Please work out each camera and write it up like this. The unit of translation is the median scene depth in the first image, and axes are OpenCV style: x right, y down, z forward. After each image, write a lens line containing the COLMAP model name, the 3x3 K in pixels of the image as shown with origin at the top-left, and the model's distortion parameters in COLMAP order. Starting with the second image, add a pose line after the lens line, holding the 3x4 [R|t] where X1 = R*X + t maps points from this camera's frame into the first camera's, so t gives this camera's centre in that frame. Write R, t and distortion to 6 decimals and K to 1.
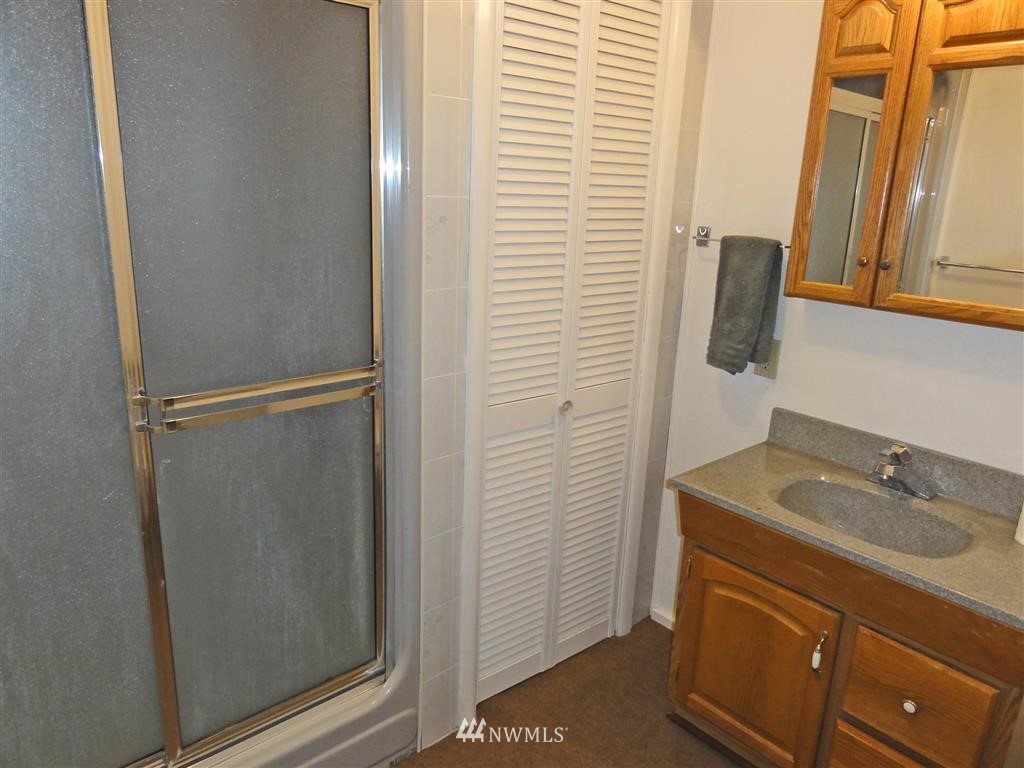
lens RADIAL K [[717.7, 0, 512.0], [0, 717.7, 384.0], [0, 0, 1]] dist [-0.007351, 0.000079]
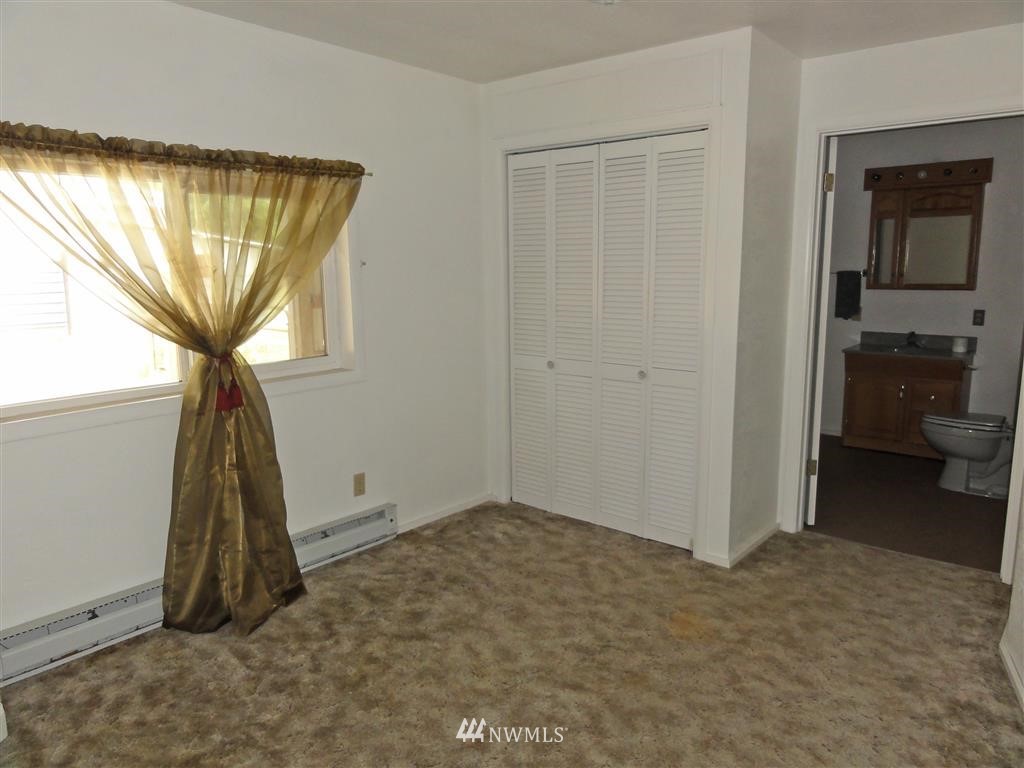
lens RADIAL K [[717.7, 0, 512.0], [0, 717.7, 384.0], [0, 0, 1]] dist [-0.007351, 0.000079]
pose [[0.986660, -0.083222, 0.139916, -1.406721], [0.095952, 0.991591, -0.086837, 0.357611], [-0.131513, 0.099104, 0.986348, -1.570515]]
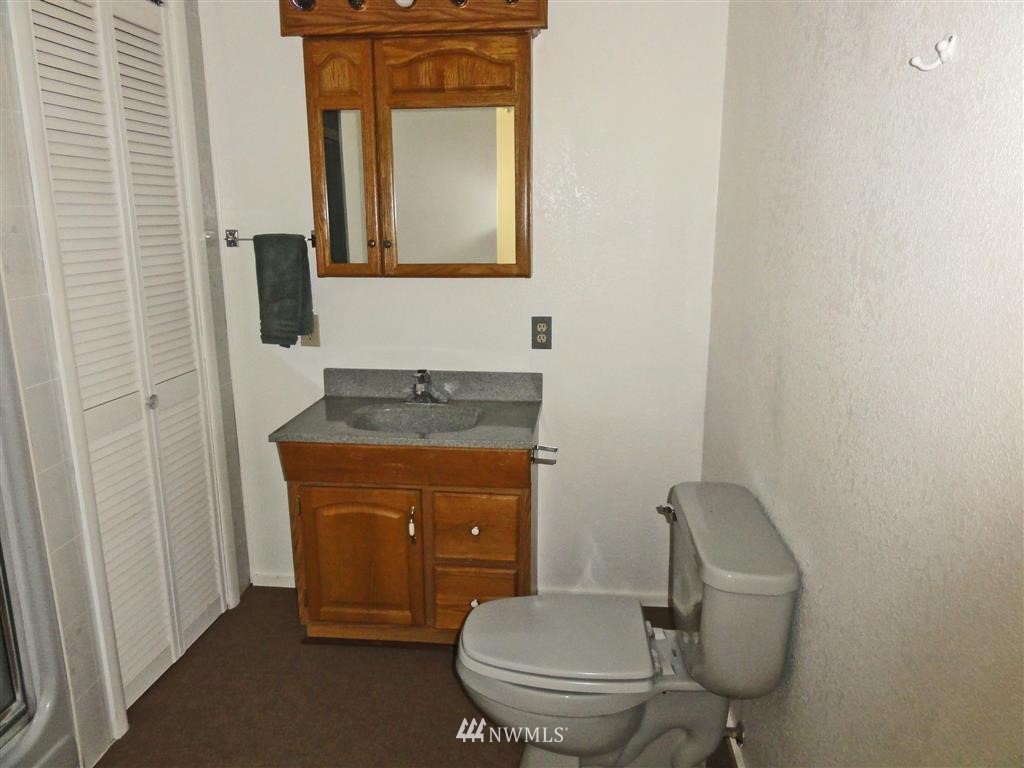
lens RADIAL K [[717.7, 0, 512.0], [0, 717.7, 384.0], [0, 0, 1]] dist [-0.007351, 0.000079]
pose [[0.725625, -0.194972, 0.659890, -0.233220], [0.214215, 0.975368, 0.052630, 0.065686], [-0.653897, 0.103168, 0.749517, -0.151653]]
